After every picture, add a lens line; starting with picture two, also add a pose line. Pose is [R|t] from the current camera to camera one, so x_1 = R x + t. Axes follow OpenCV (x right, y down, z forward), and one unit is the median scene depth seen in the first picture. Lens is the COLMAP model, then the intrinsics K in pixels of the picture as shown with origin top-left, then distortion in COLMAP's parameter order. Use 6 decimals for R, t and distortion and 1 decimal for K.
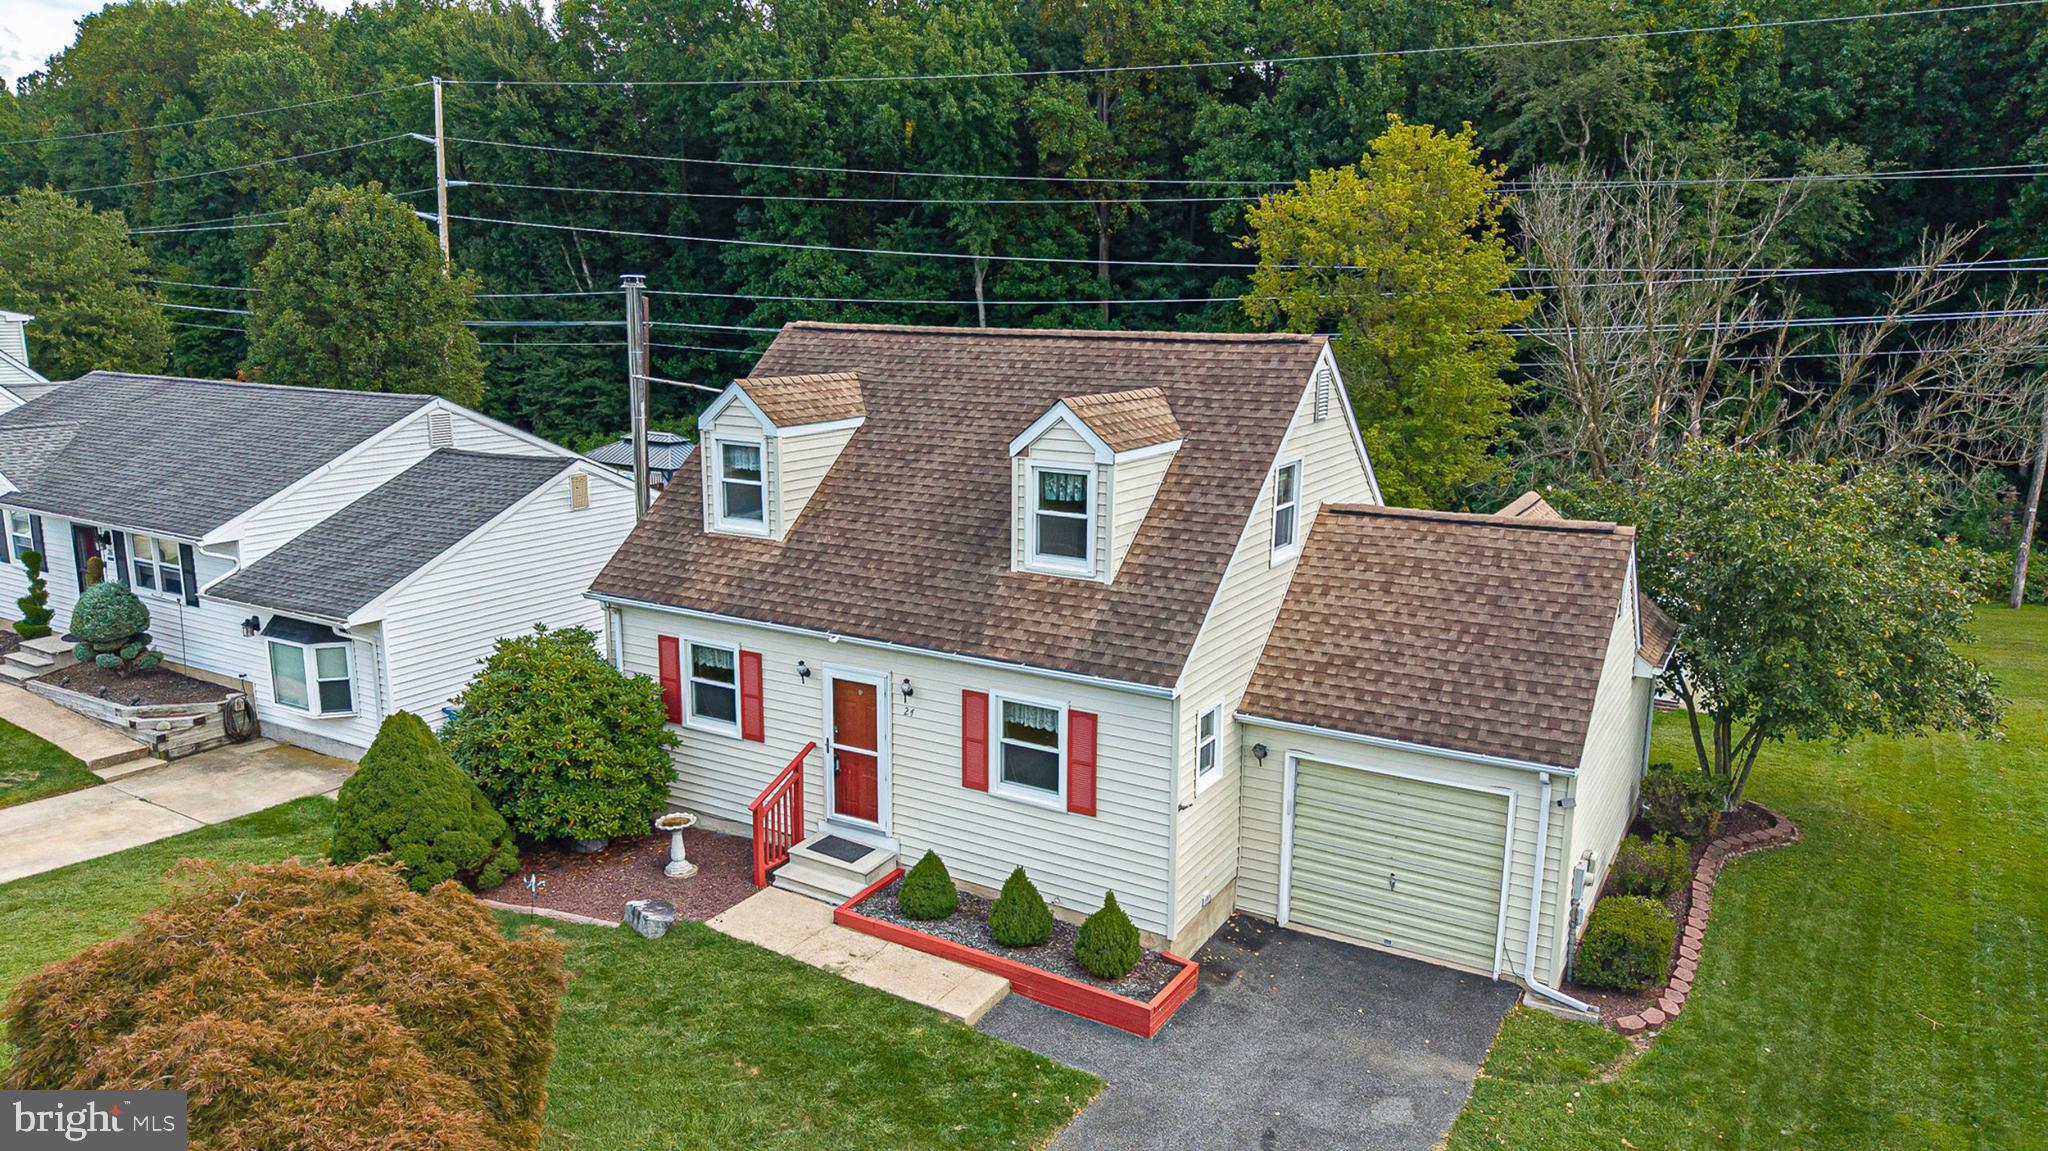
lens RADIAL K [[1363.2, 0, 1024.0], [0, 1363.2, 575.5], [0, 0, 1]] dist [0.036313, -0.039515]
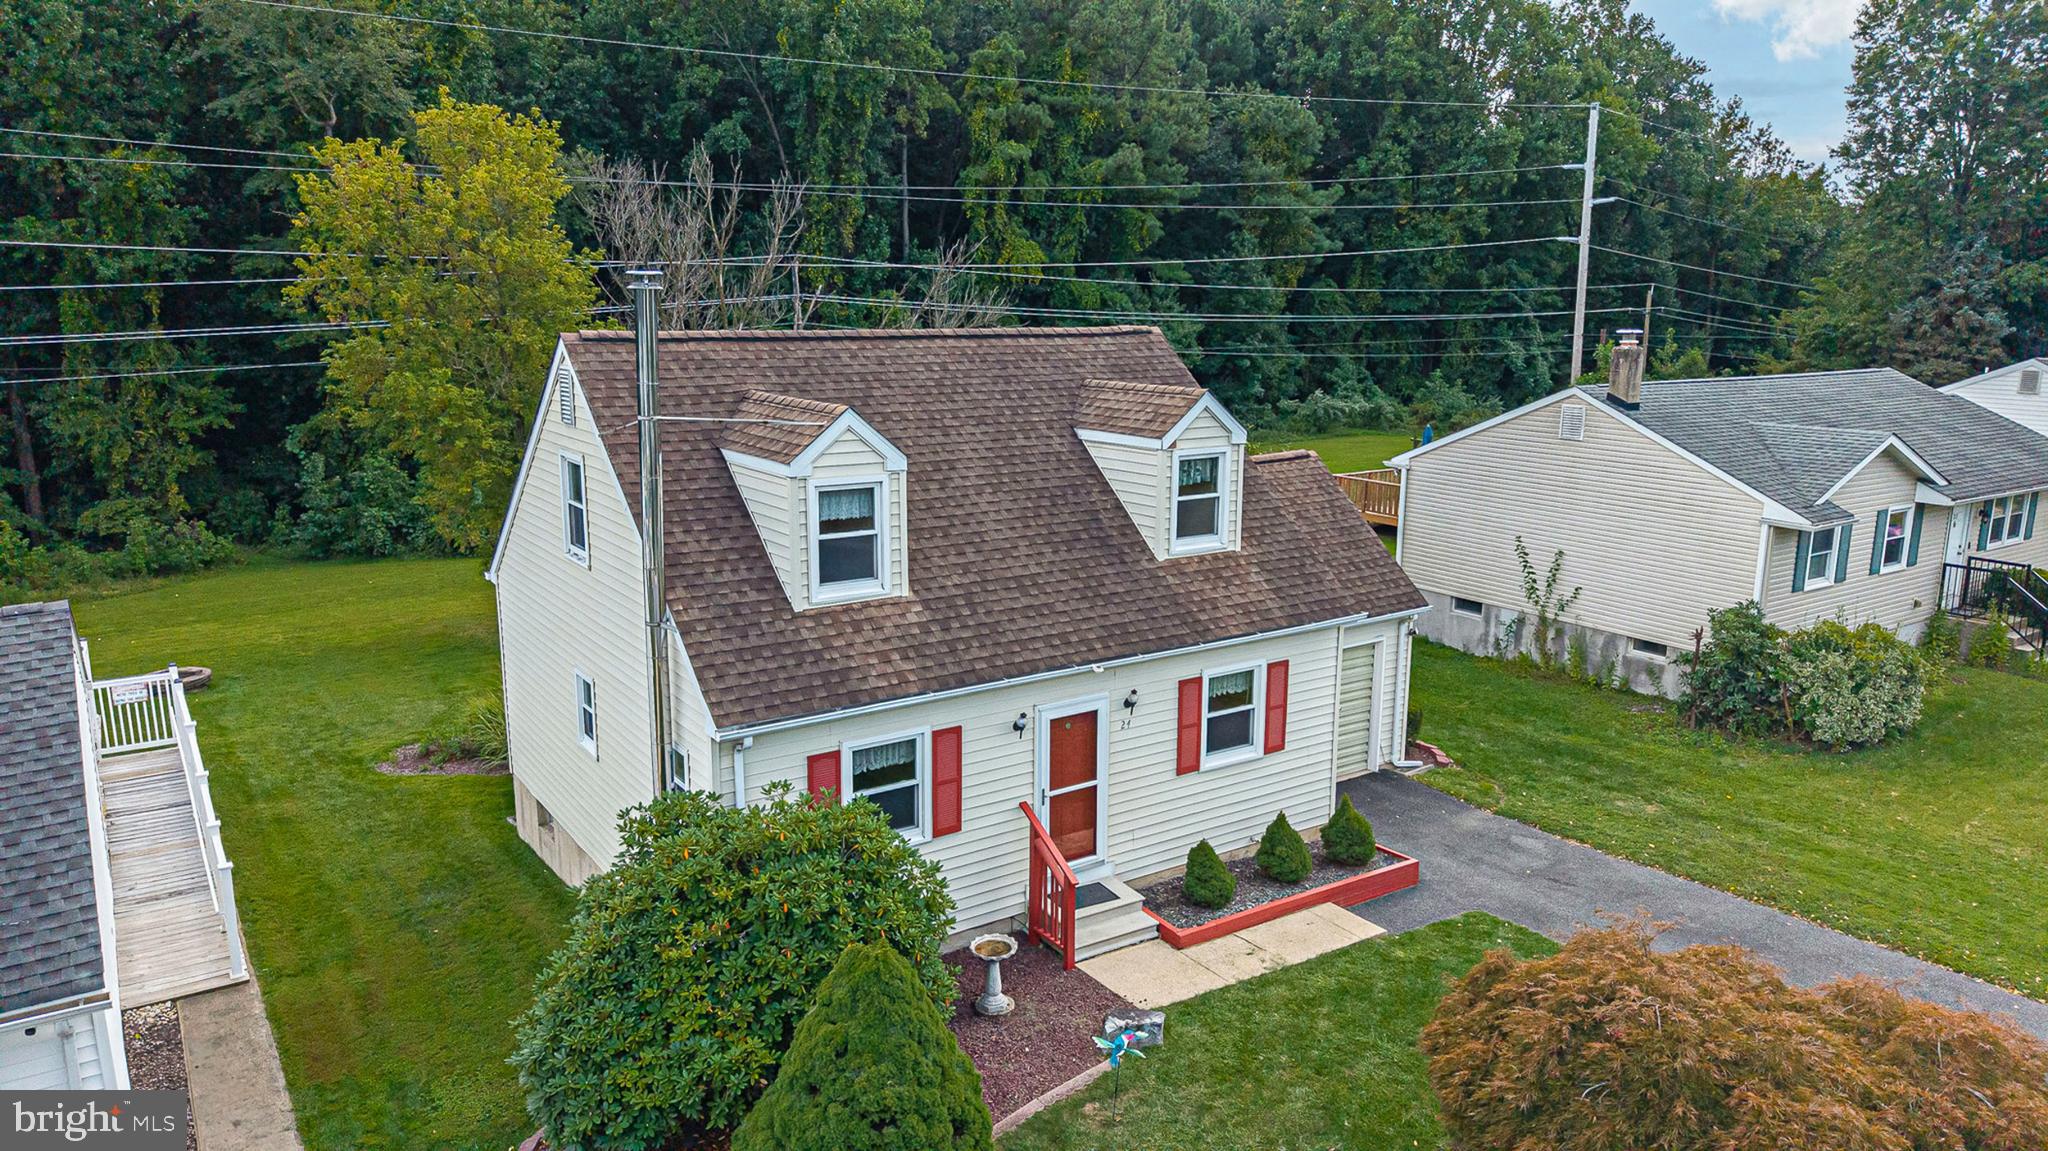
lens RADIAL K [[1363.2, 0, 1024.0], [0, 1363.2, 575.5], [0, 0, 1]] dist [0.036313, -0.039515]
pose [[0.423919, -0.193476, 0.884794, -0.873924], [0.182829, 0.975086, 0.125624, -0.127193], [-0.887055, 0.108512, 0.448730, 0.564740]]
